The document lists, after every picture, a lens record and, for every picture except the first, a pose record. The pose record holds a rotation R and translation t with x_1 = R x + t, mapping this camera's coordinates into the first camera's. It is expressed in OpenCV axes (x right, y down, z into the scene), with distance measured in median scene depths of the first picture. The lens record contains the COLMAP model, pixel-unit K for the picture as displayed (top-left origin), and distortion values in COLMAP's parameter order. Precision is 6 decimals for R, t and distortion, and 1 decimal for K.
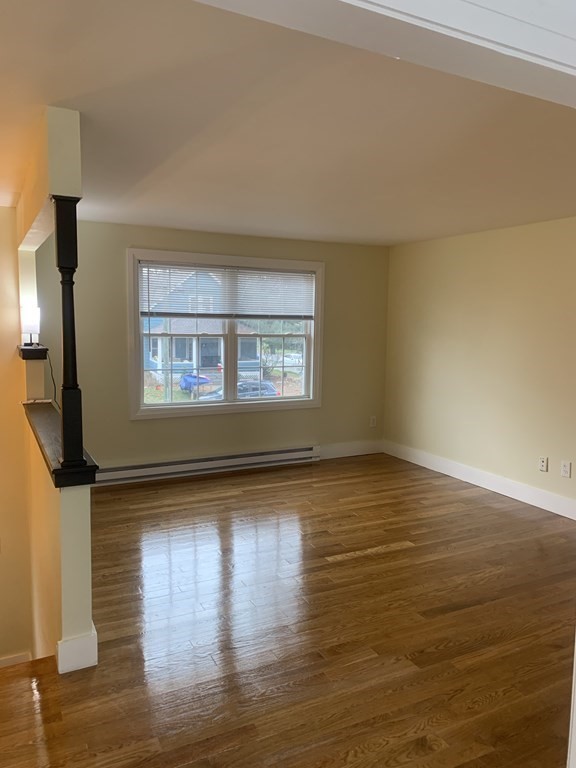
lens RADIAL K [[582.7, 0, 289.7], [0, 582.7, 386.7], [0, 0, 1]] dist [0.056478, -0.005990]
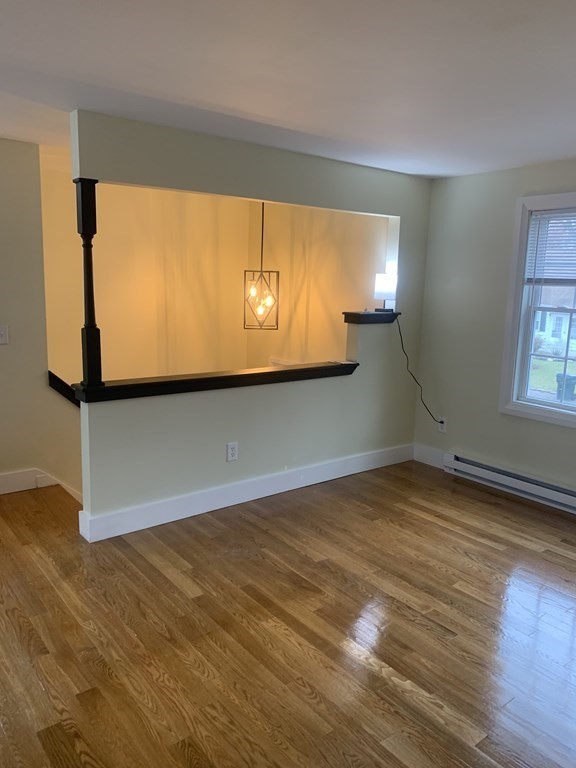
lens RADIAL K [[582.7, 0, 288.8], [0, 582.7, 379.9], [0, 0, 1]] dist [0.056478, -0.005990]
pose [[0.175860, 0.147591, -0.973288, 0.511726], [-0.138080, 0.982621, 0.124057, -0.052801], [0.974683, 0.112575, 0.193184, 0.603059]]
